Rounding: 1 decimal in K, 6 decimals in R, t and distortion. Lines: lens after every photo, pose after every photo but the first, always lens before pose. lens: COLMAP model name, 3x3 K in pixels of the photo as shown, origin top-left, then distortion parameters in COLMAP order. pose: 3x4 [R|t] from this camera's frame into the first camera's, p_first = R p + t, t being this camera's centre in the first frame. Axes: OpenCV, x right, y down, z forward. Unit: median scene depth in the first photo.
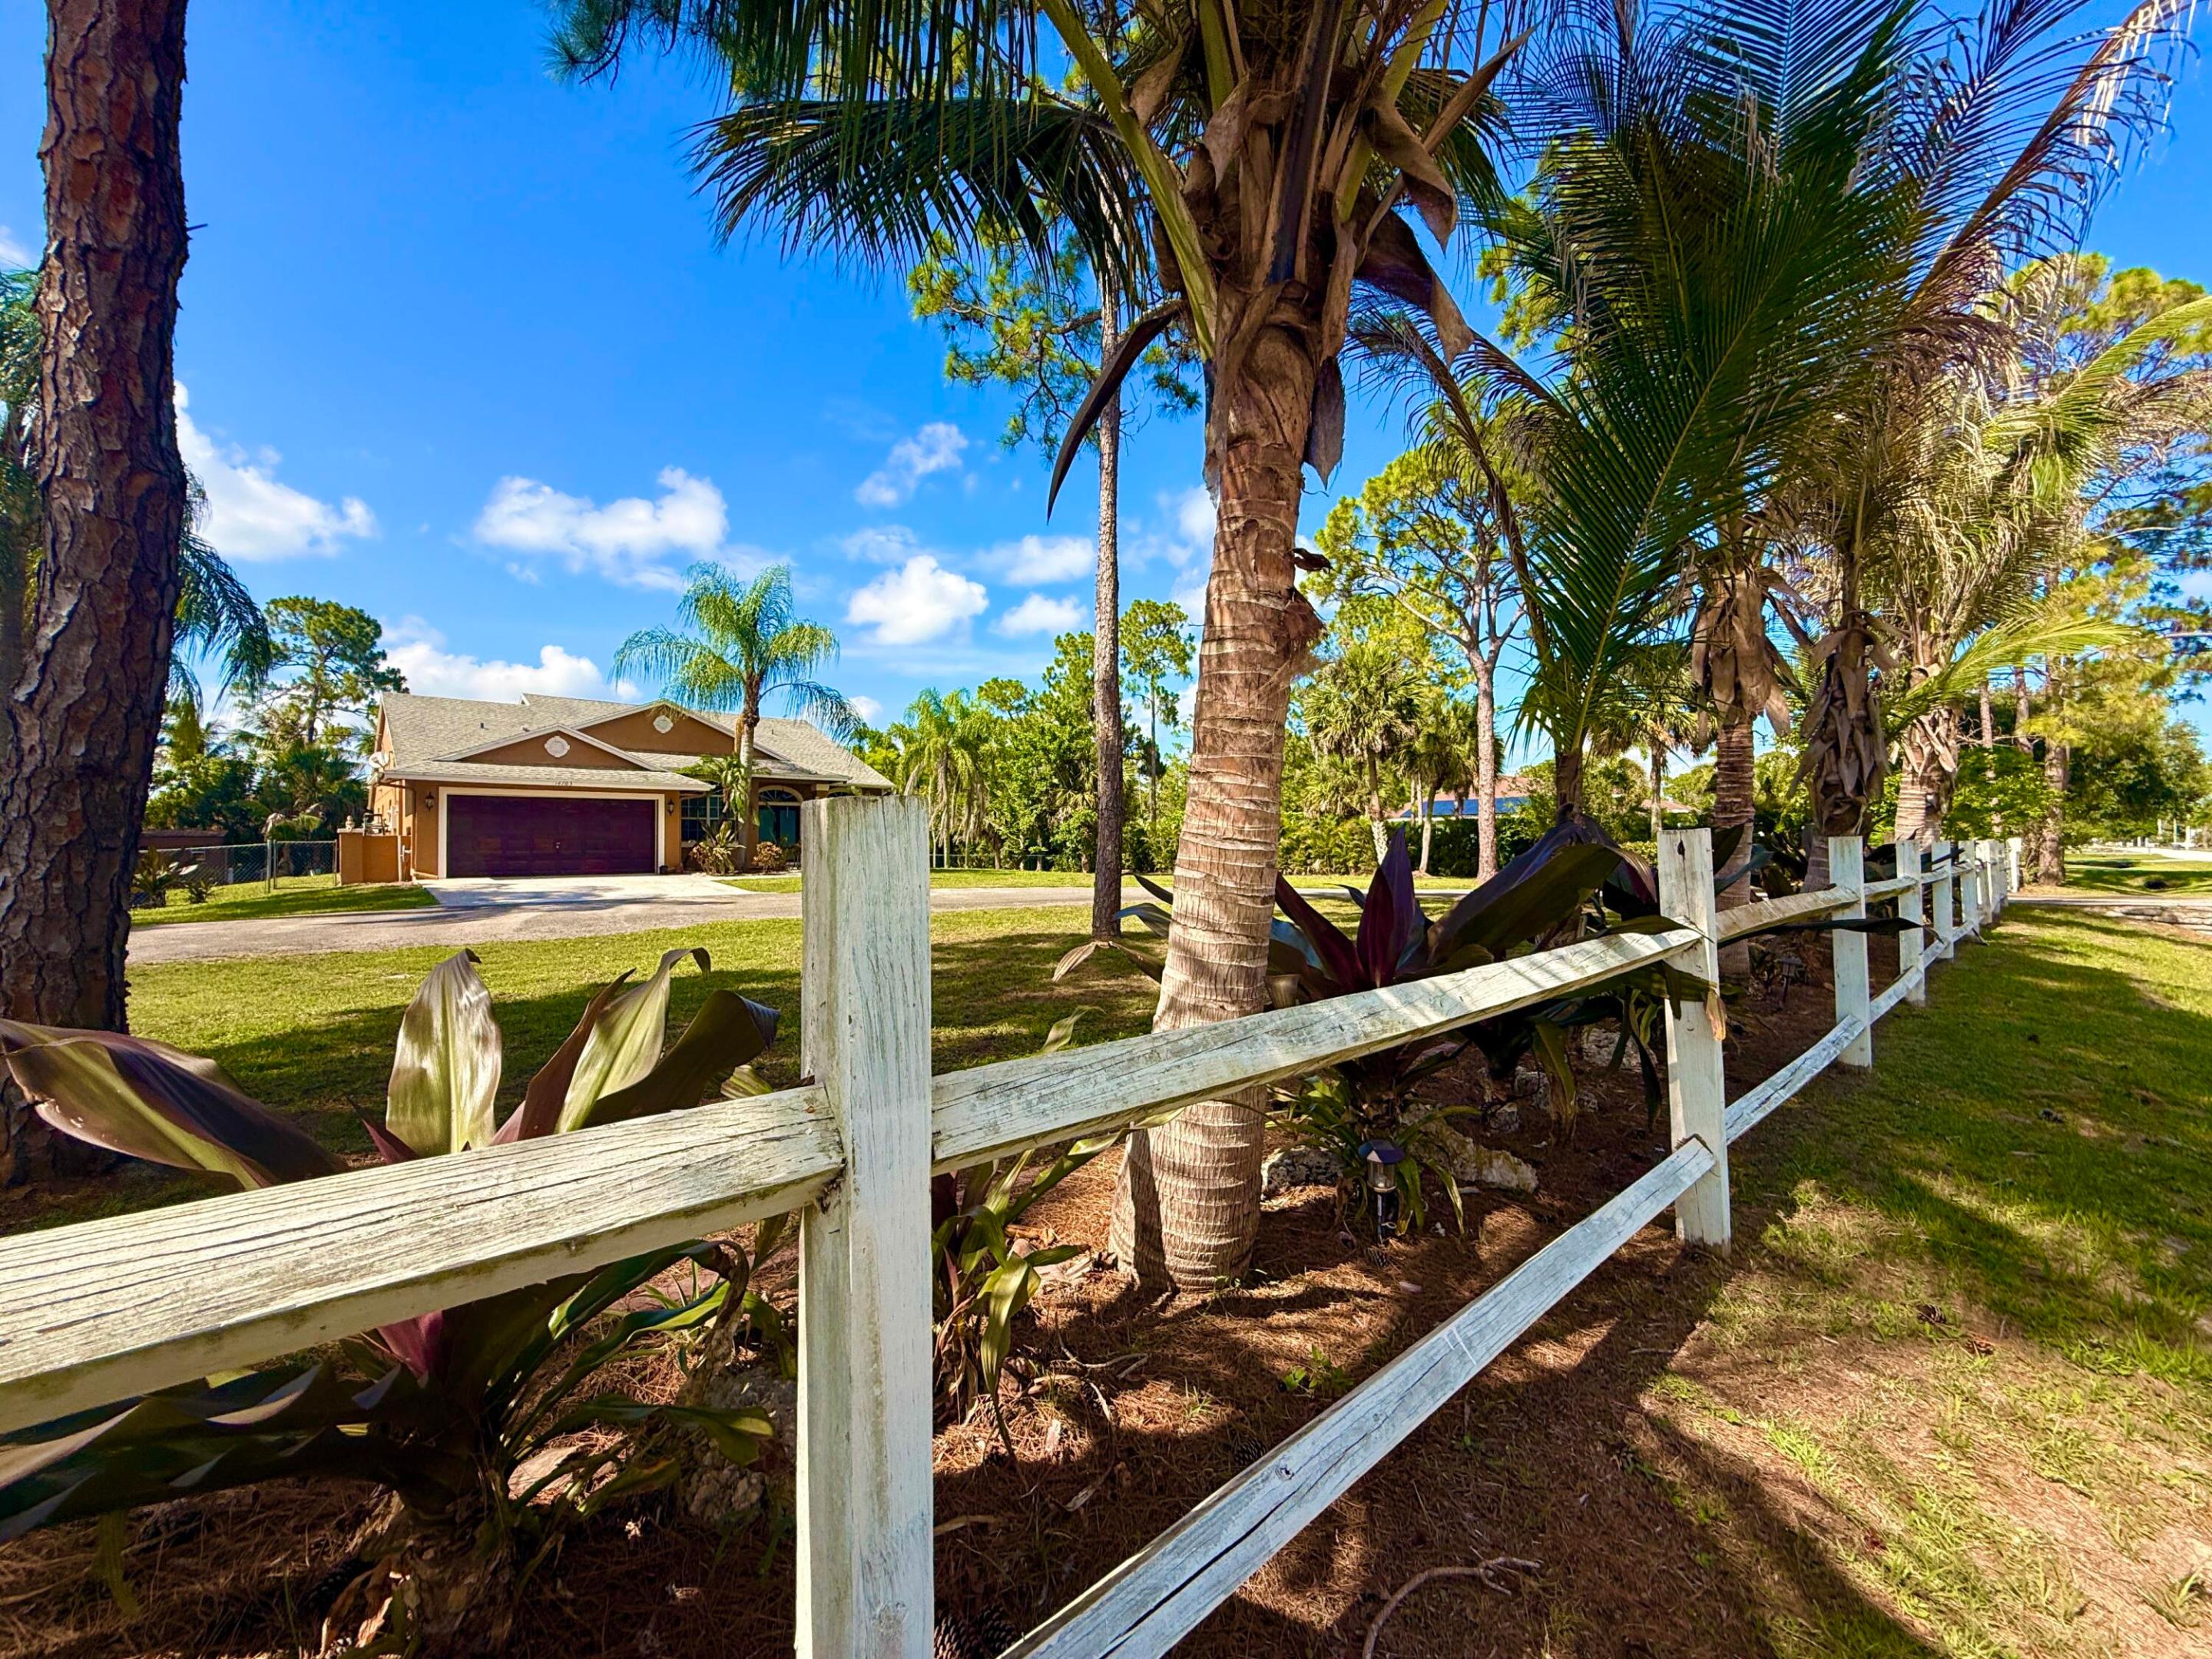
lens RADIAL K [[880.3, 0, 1100.7], [0, 880.3, 829.7], [0, 0, 1]] dist [0.000252, 0.000019]
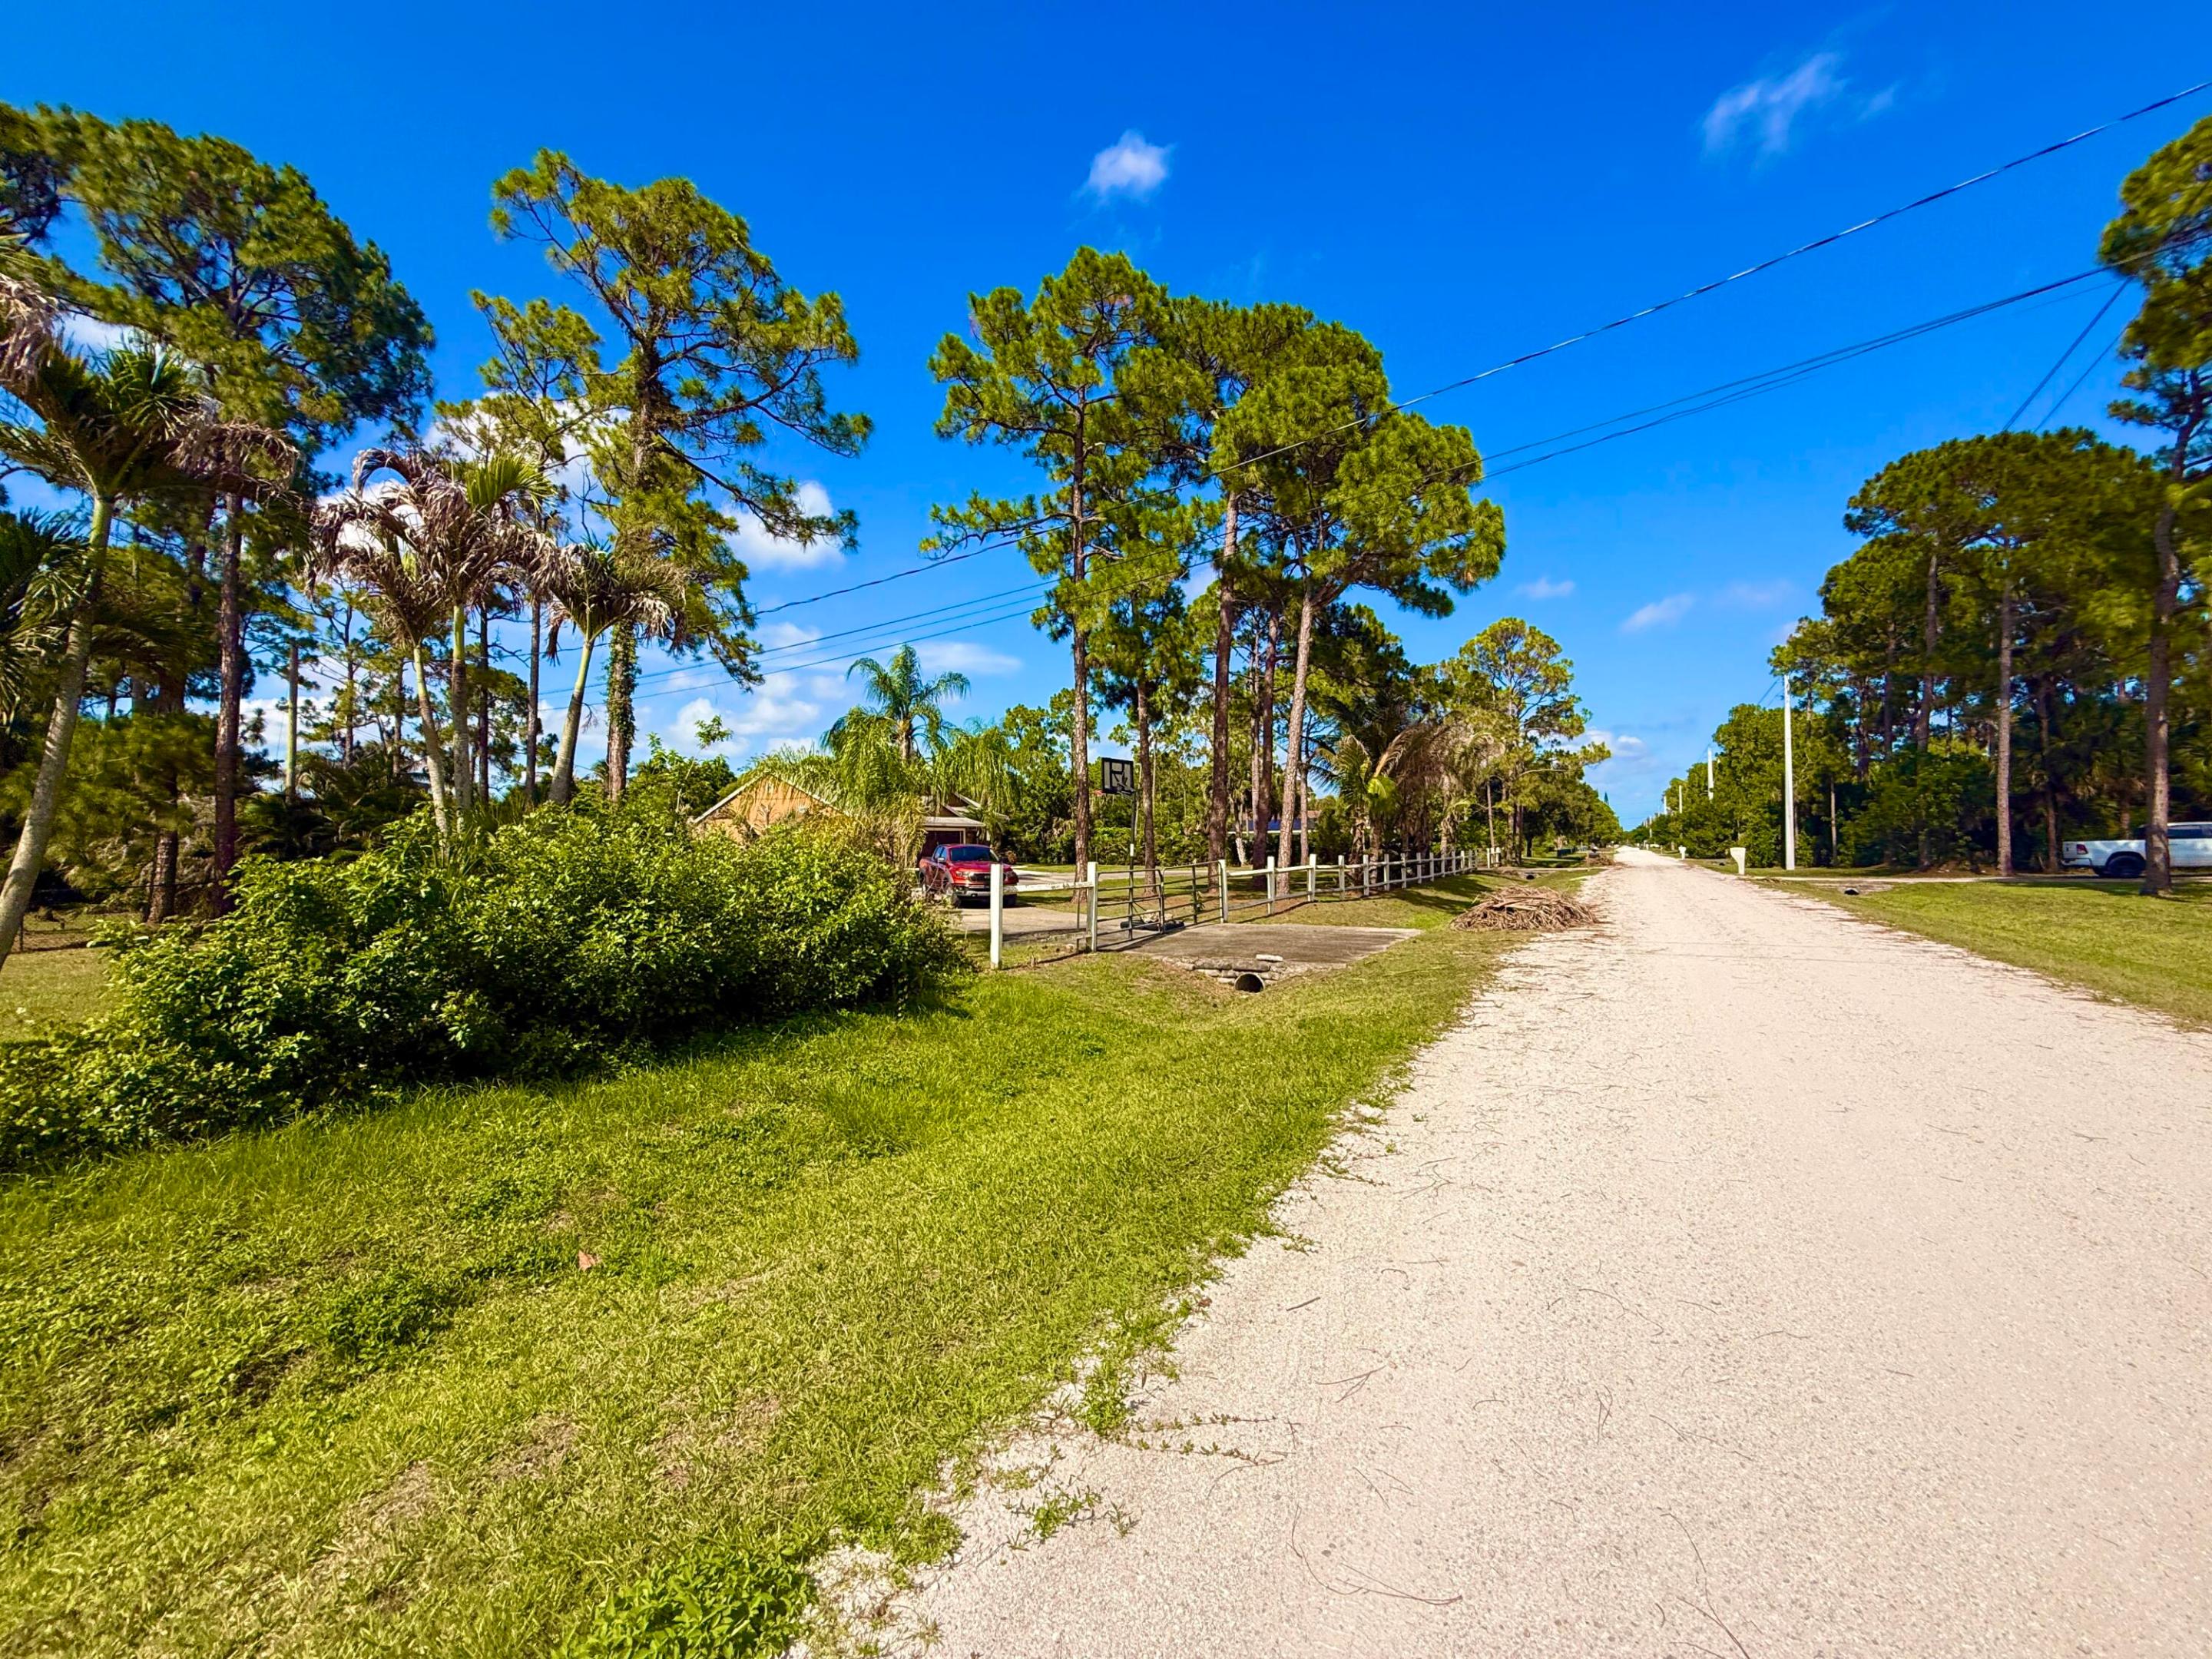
lens RADIAL K [[880.3, 0, 1101.3], [0, 880.3, 834.0], [0, 0, 1]] dist [0.000252, 0.000019]
pose [[0.955176, 0.001466, 0.296035, -0.685749], [-0.002494, 0.999992, 0.003096, -0.029443], [-0.296028, -0.003696, 0.955172, -0.930289]]
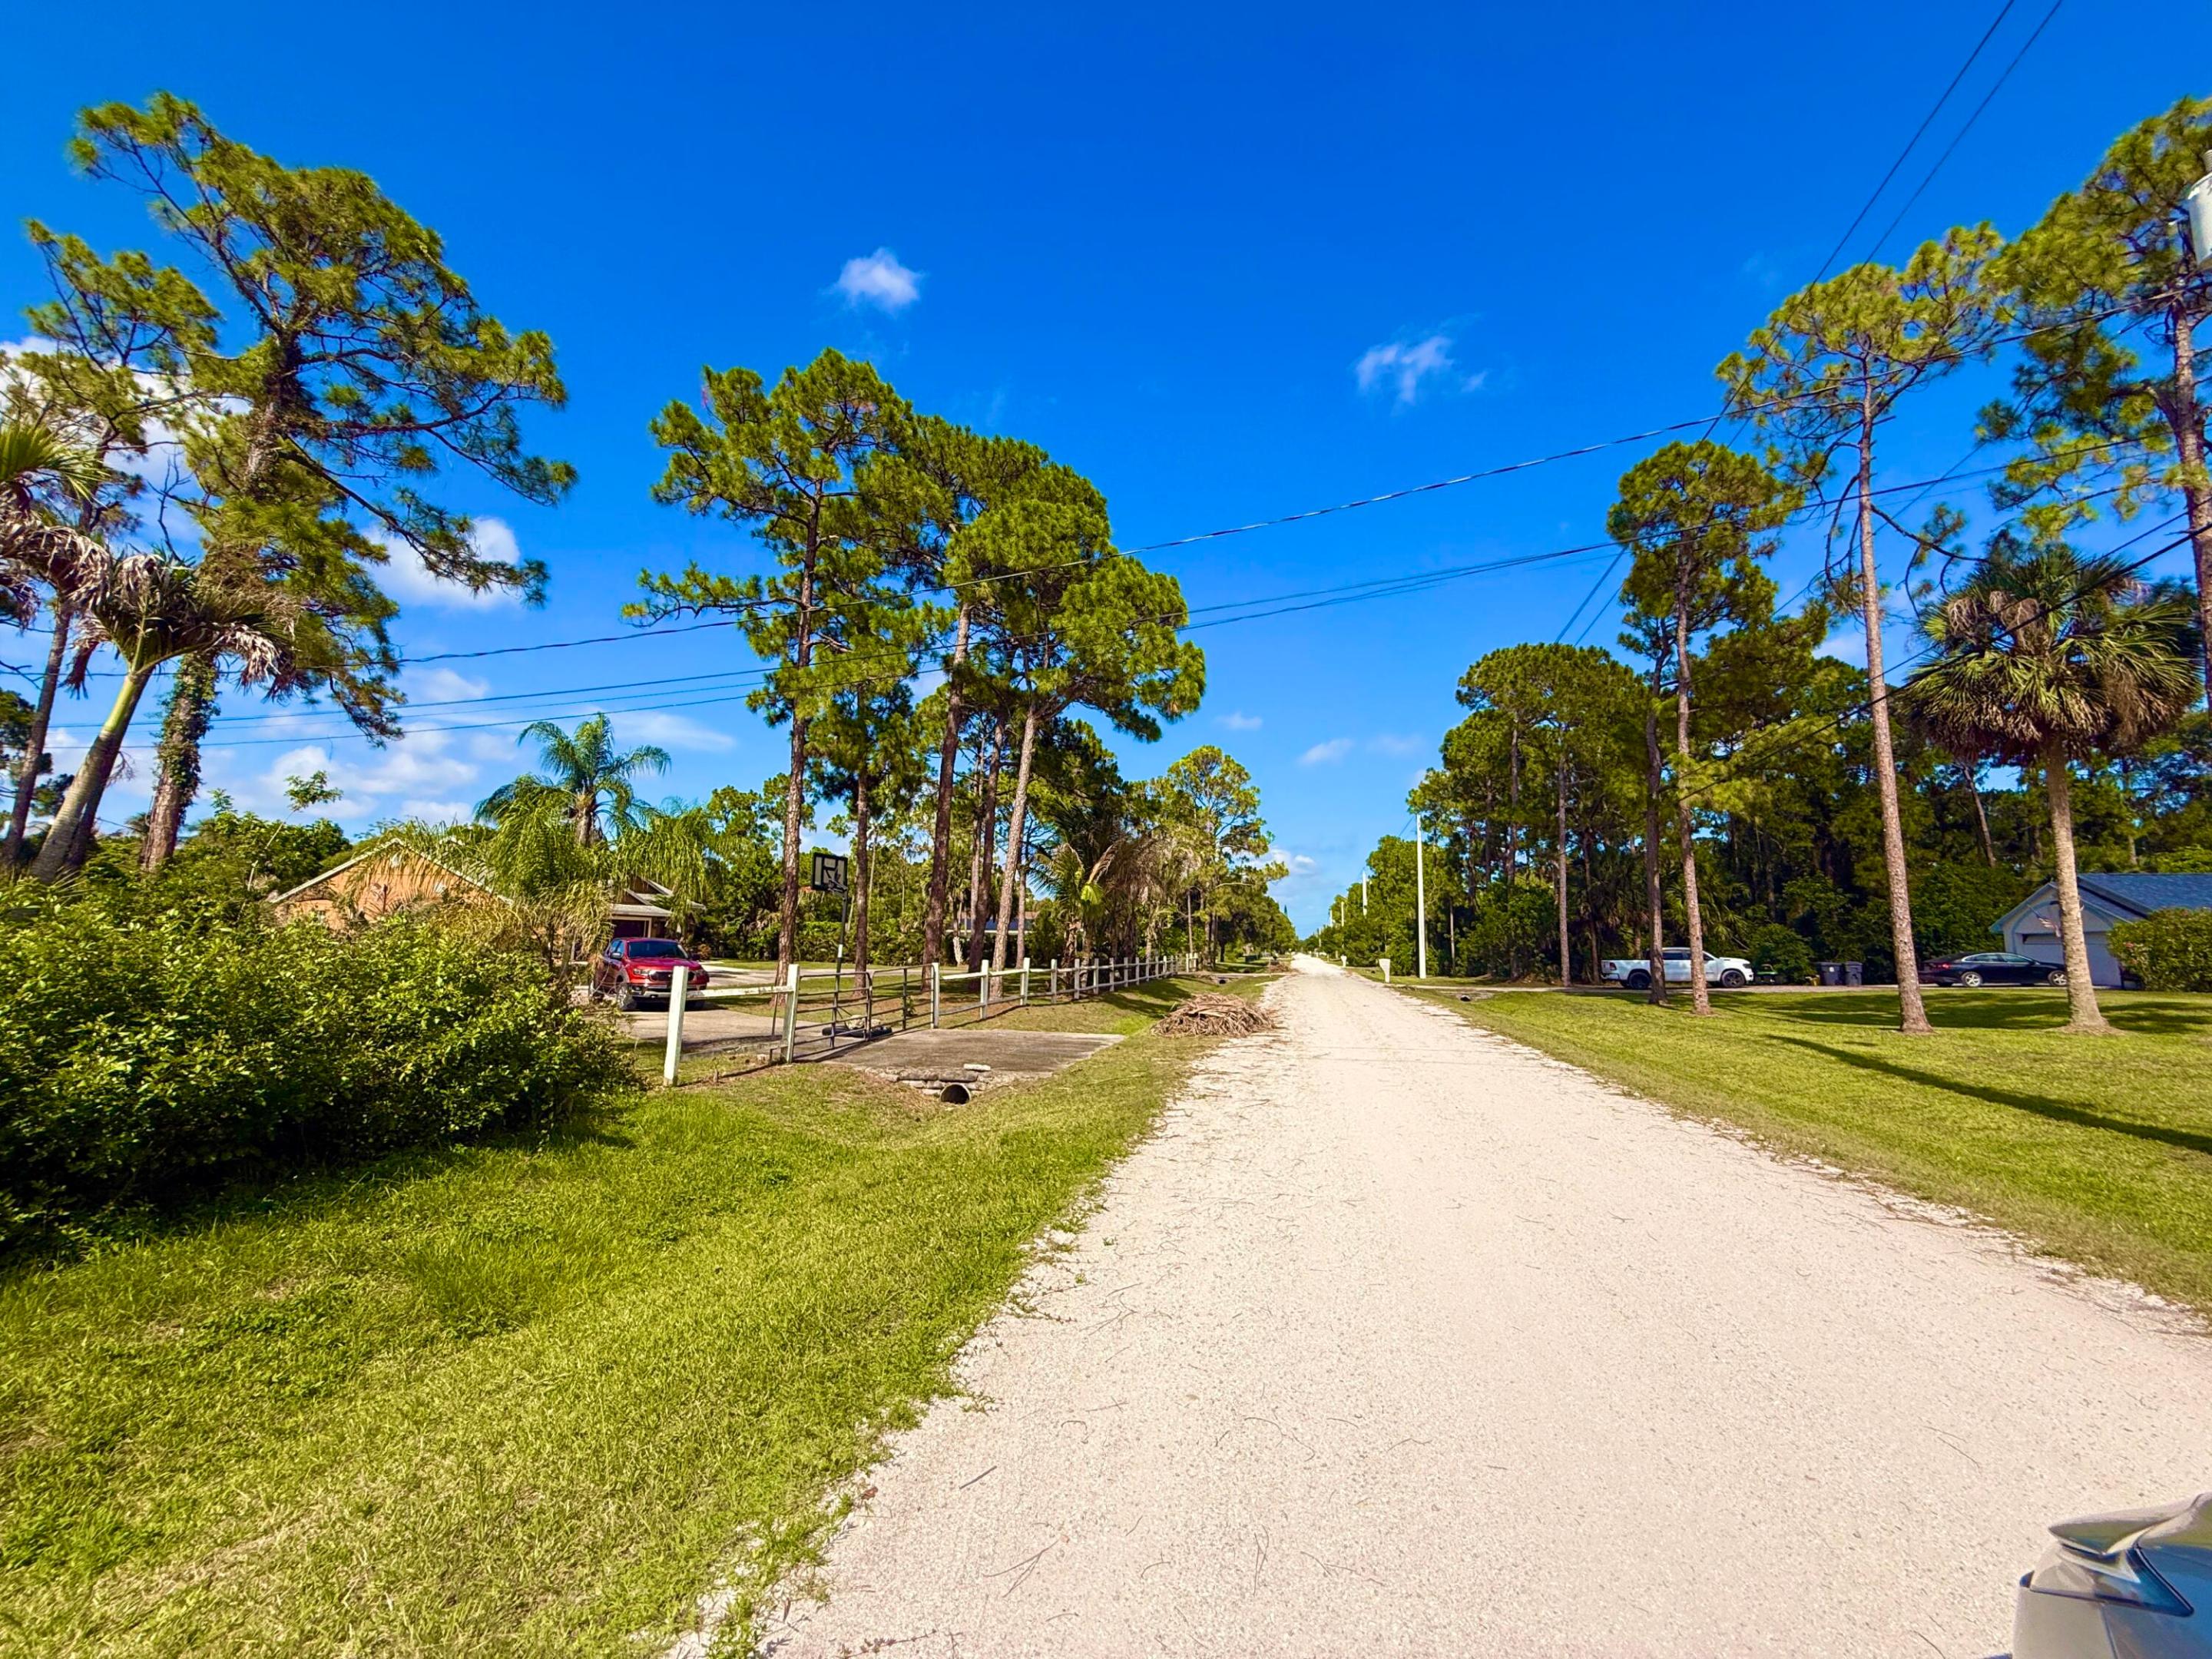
lens RADIAL K [[880.3, 0, 1099.9], [0, 880.3, 833.6], [0, 0, 1]] dist [0.000252, 0.000019]
pose [[0.816253, 0.093600, 0.570062, -0.683185], [-0.034745, 0.992955, -0.113286, -0.033487], [-0.576649, 0.072664, 0.813754, -0.930128]]
